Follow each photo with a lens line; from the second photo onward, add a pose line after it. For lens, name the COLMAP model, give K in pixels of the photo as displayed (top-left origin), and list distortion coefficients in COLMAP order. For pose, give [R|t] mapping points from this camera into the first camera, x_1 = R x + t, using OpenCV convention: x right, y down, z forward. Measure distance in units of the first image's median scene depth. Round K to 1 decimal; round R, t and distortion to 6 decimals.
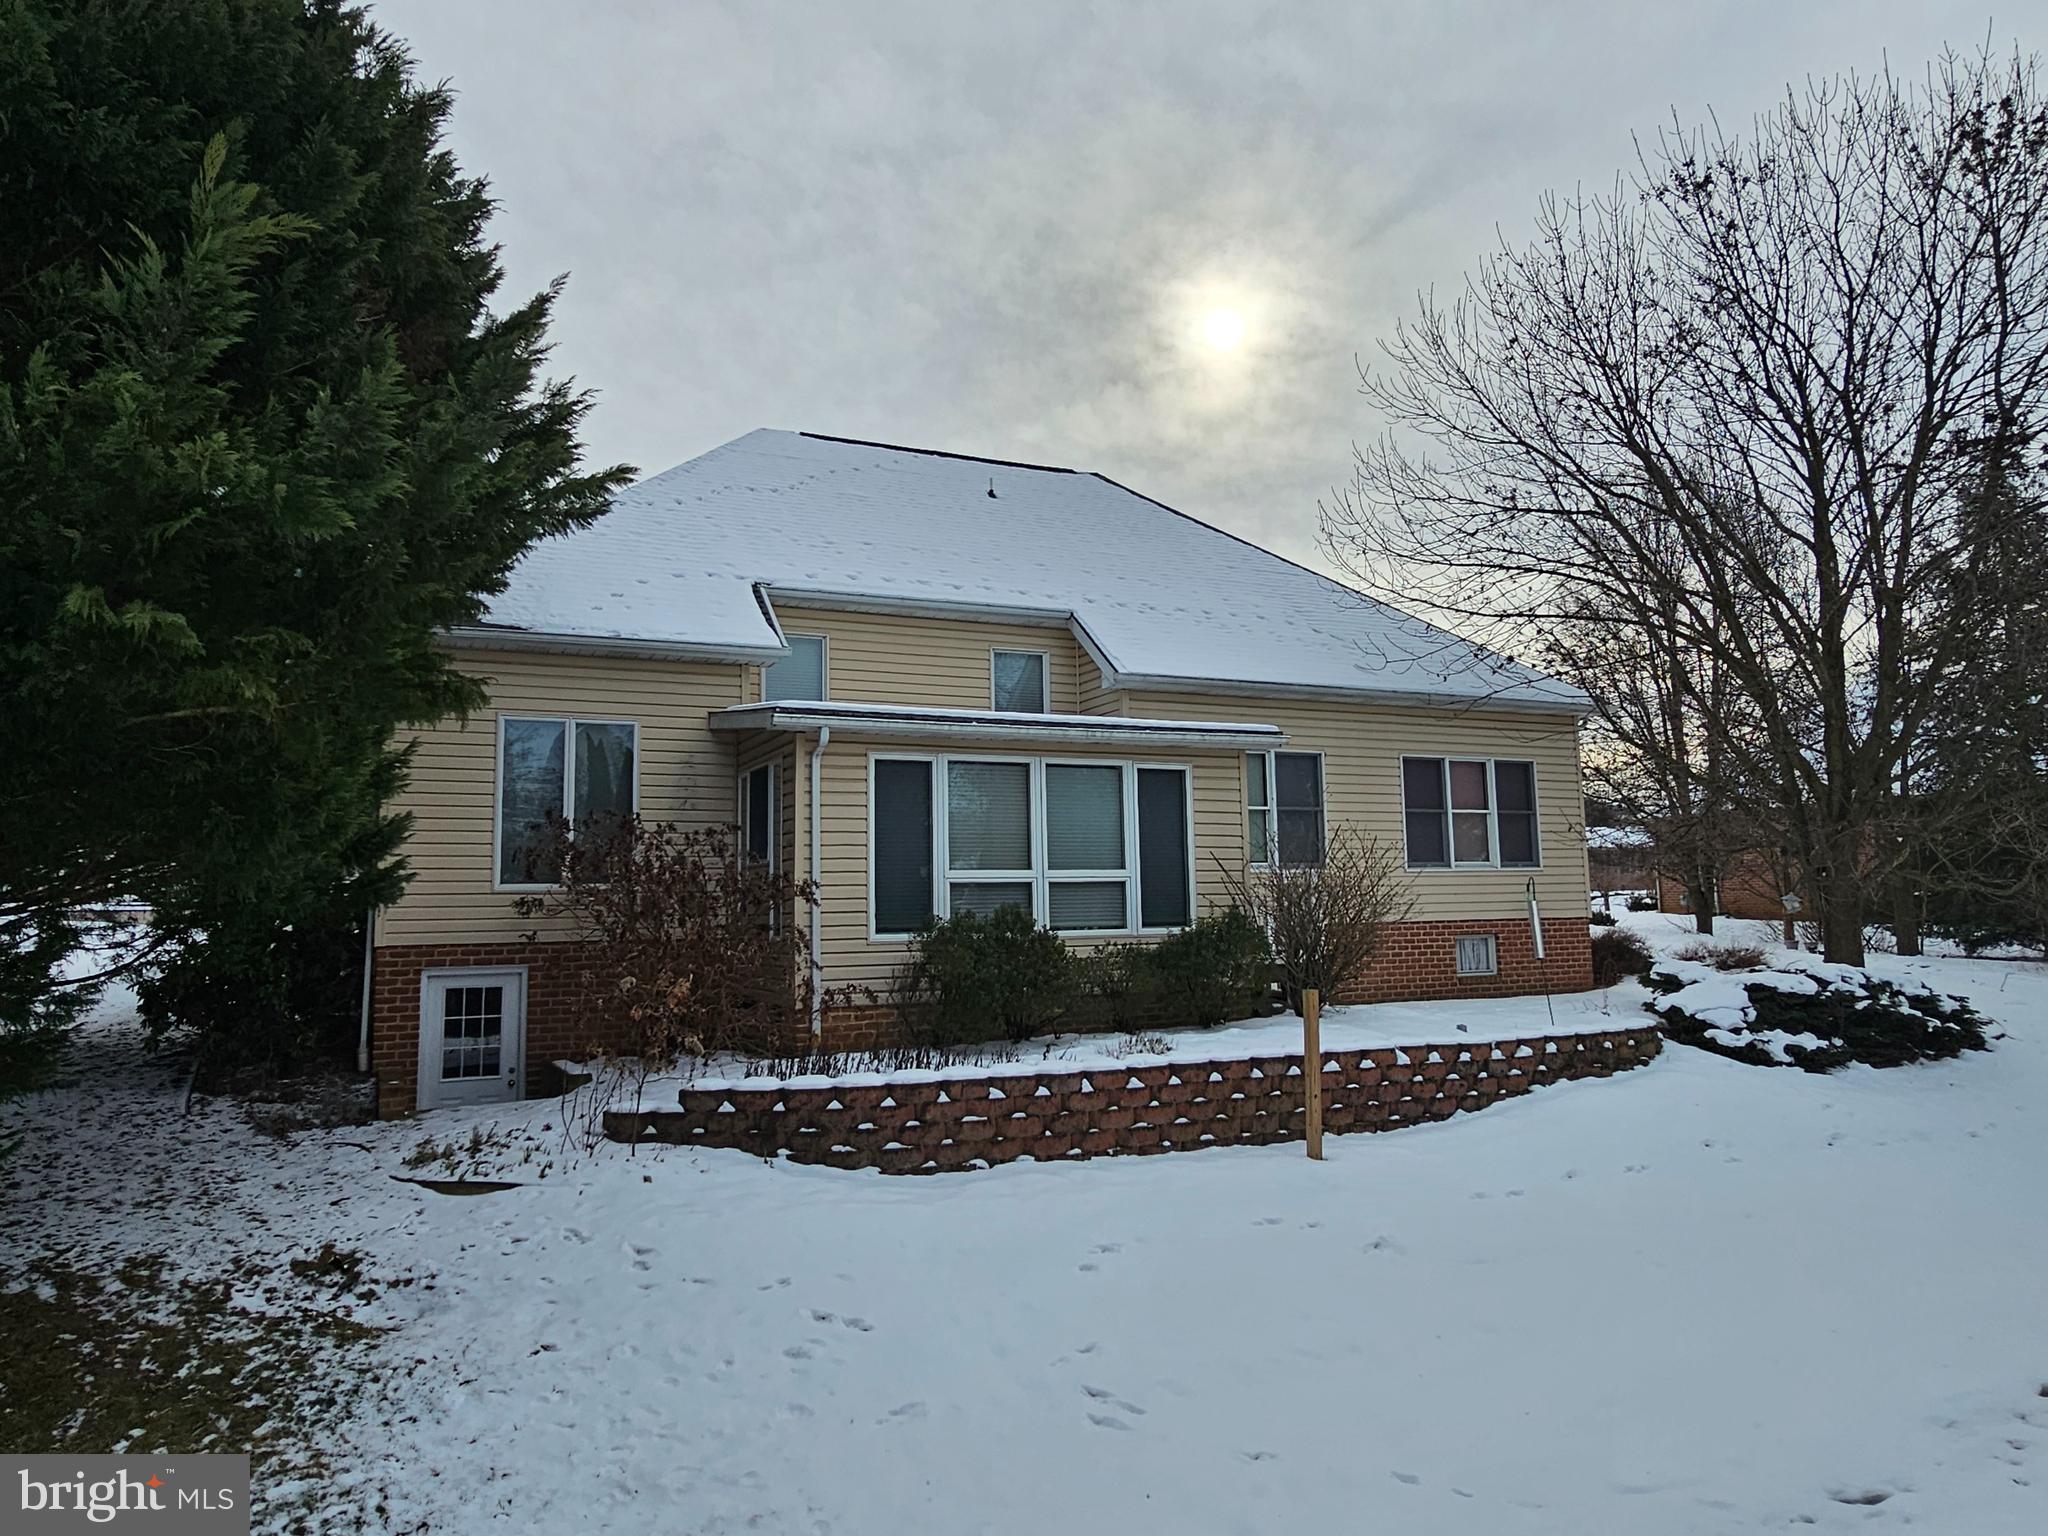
lens RADIAL K [[1365.8, 0, 1006.0], [0, 1365.8, 756.1], [0, 0, 1]] dist [0.002714, 0.000734]
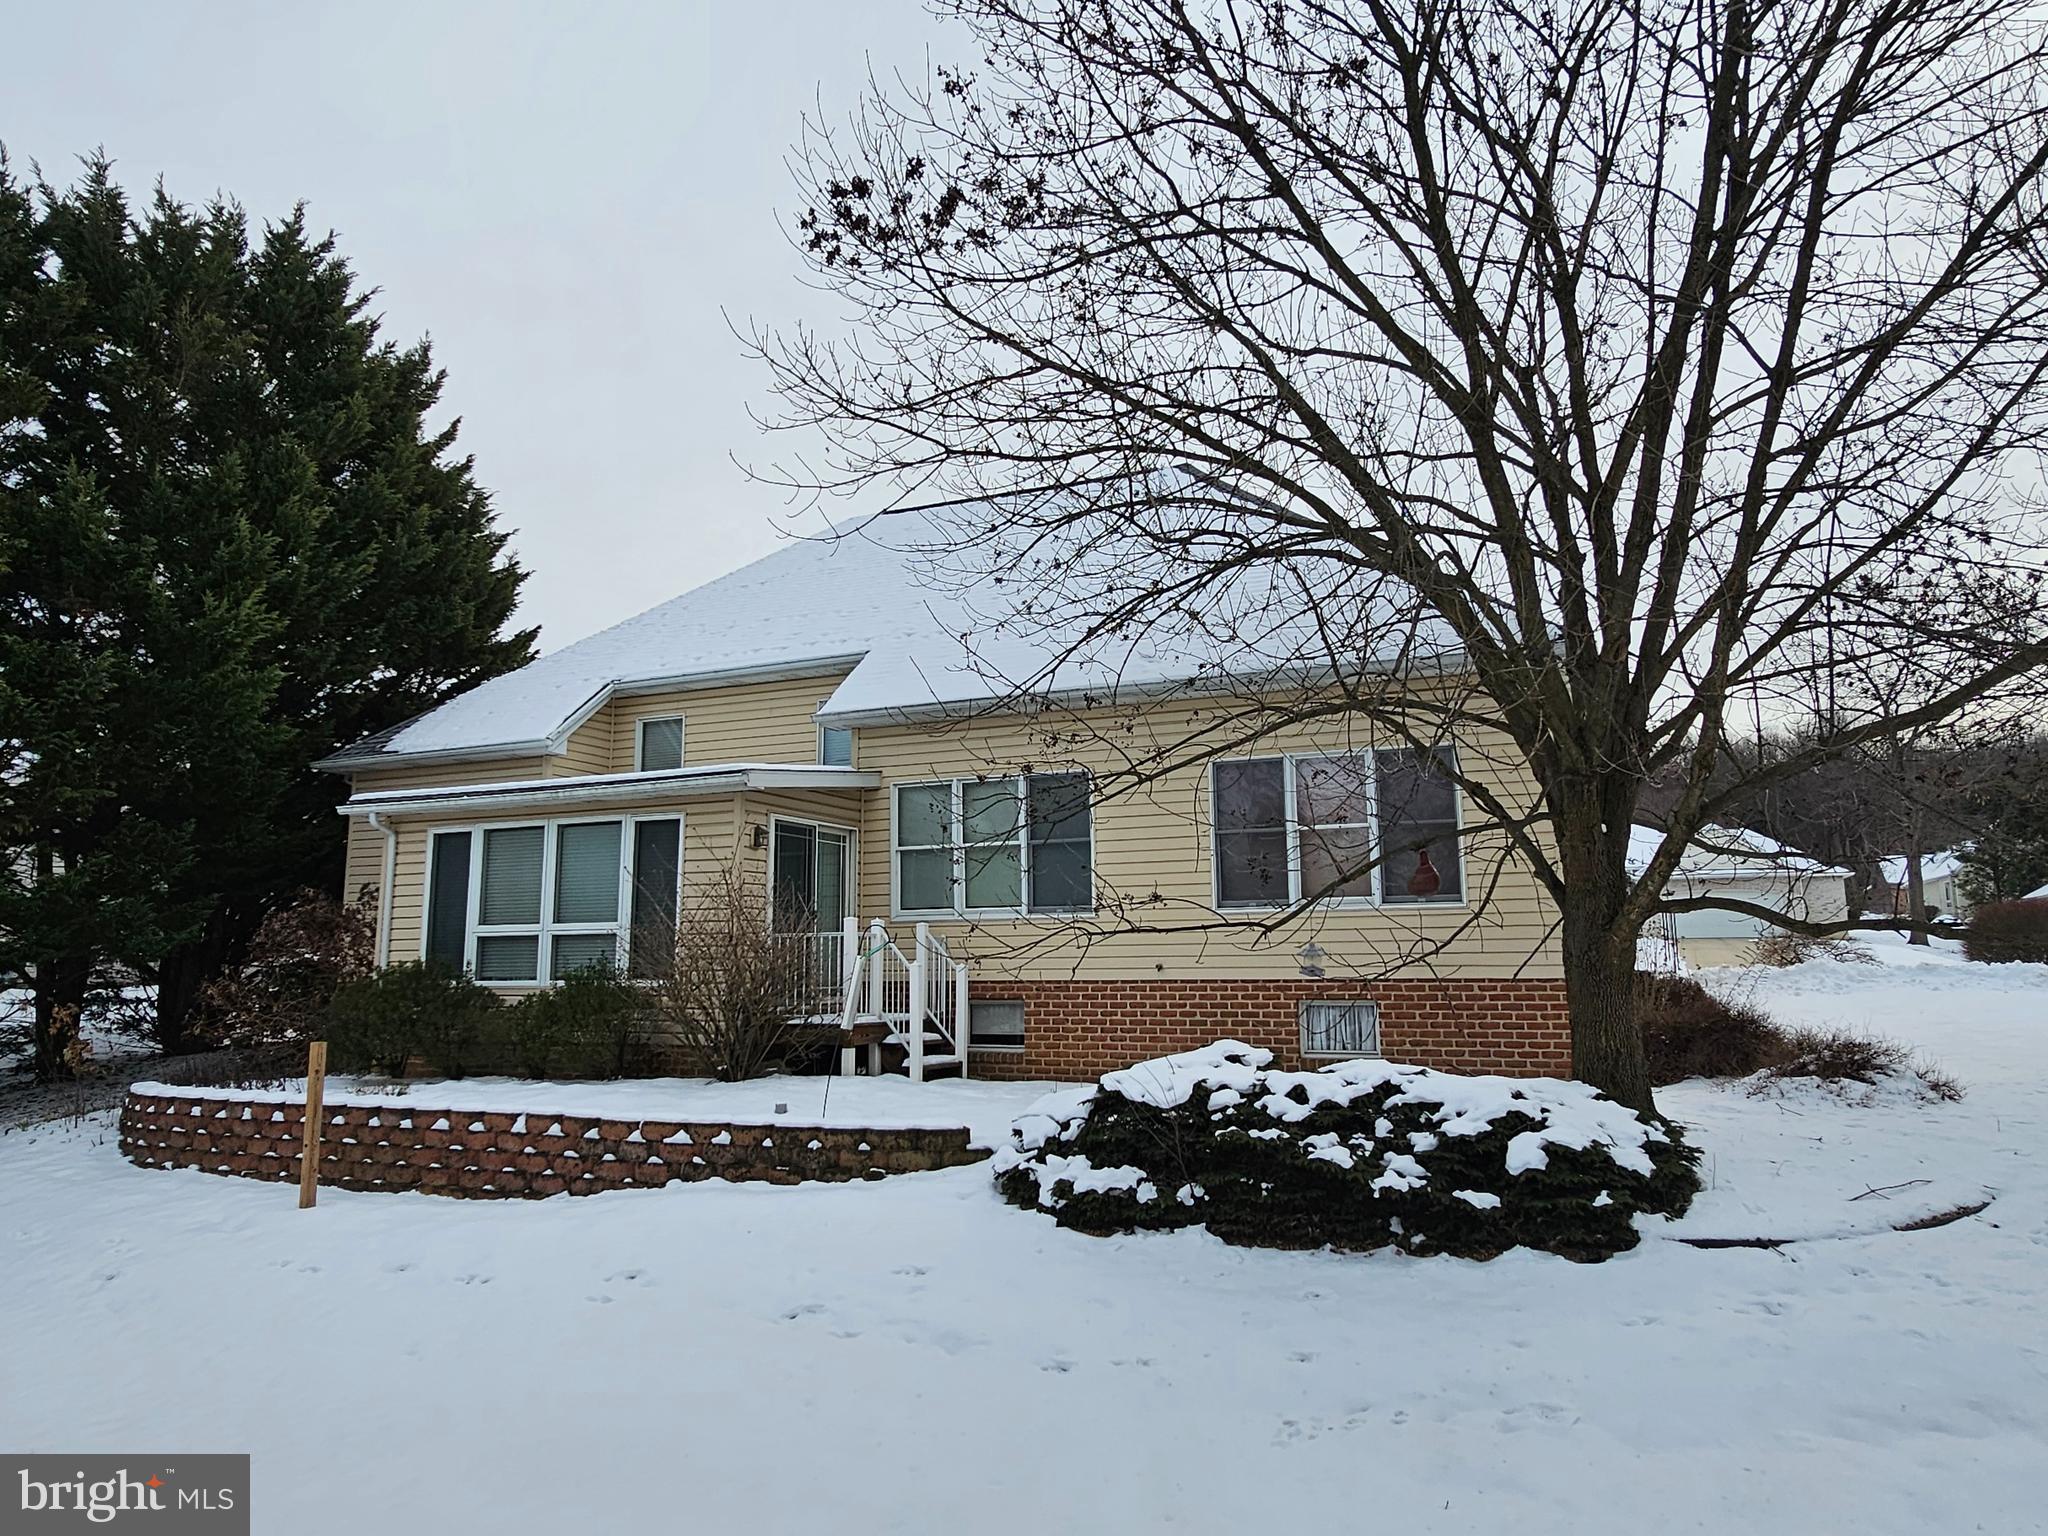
lens RADIAL K [[1365.8, 0, 1006.0], [0, 1365.8, 756.1], [0, 0, 1]] dist [0.002714, 0.000734]
pose [[0.647957, -0.102981, -0.754683, 1.075540], [0.082329, 0.994482, -0.065017, 0.050779], [0.757215, -0.020004, 0.652860, 0.564453]]
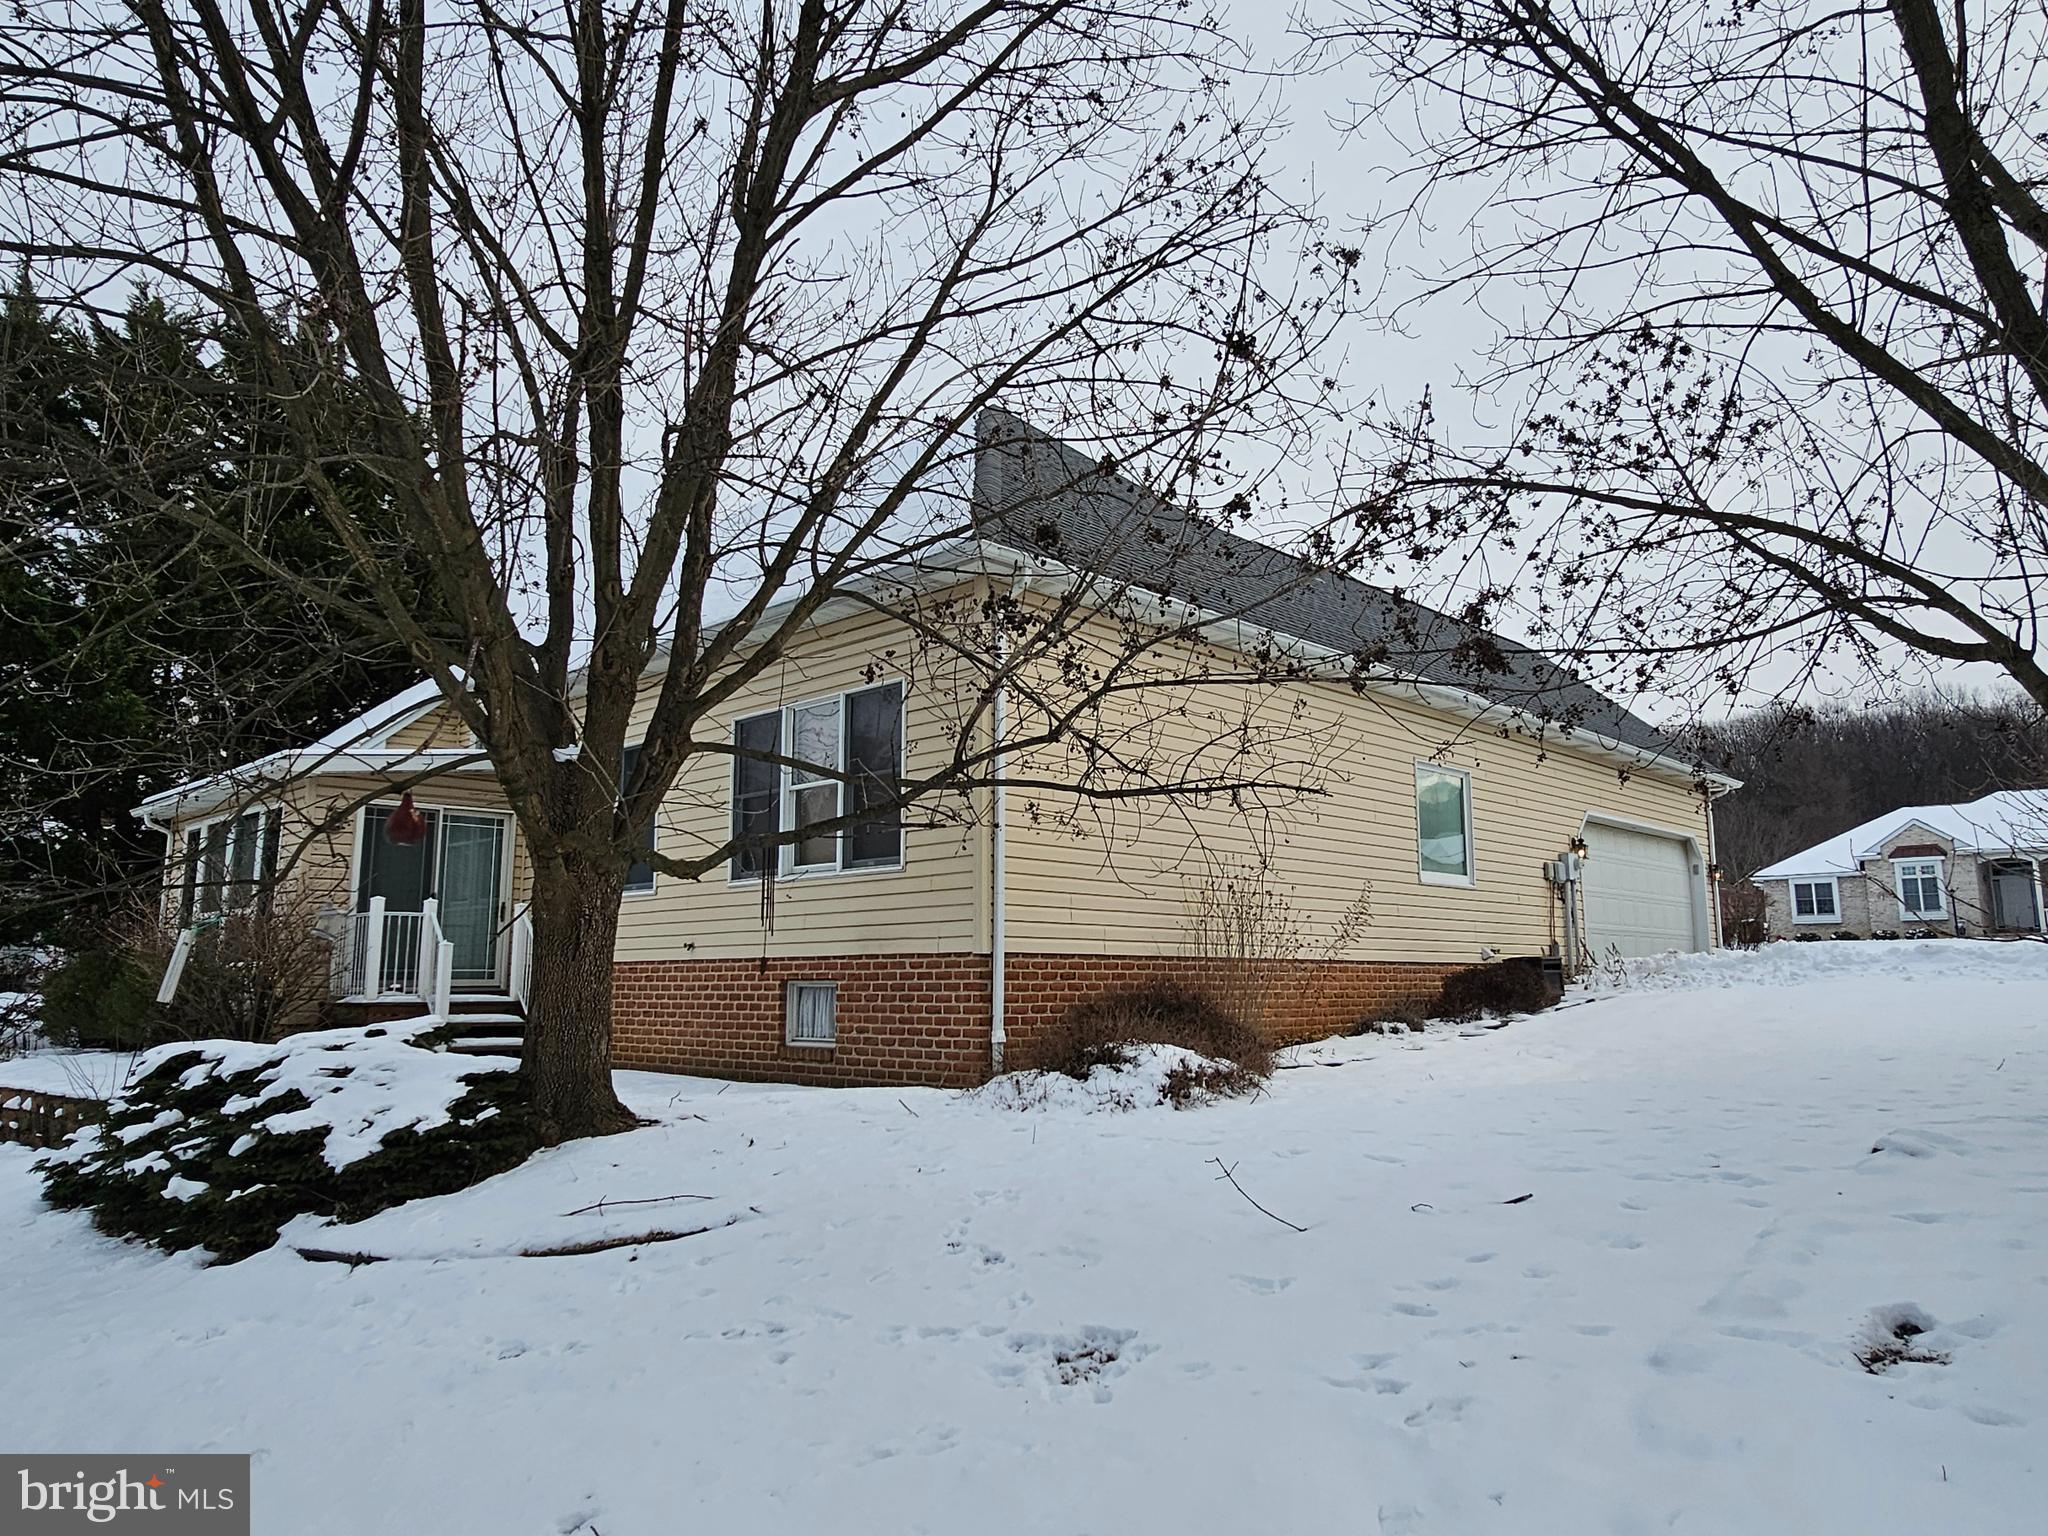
lens RADIAL K [[1365.8, 0, 1006.0], [0, 1365.8, 756.1], [0, 0, 1]] dist [0.002714, 0.000734]
pose [[0.350057, -0.136016, -0.926801, 1.330387], [0.104767, 0.988879, -0.105556, 0.144215], [0.930851, -0.060148, 0.360414, 1.191131]]
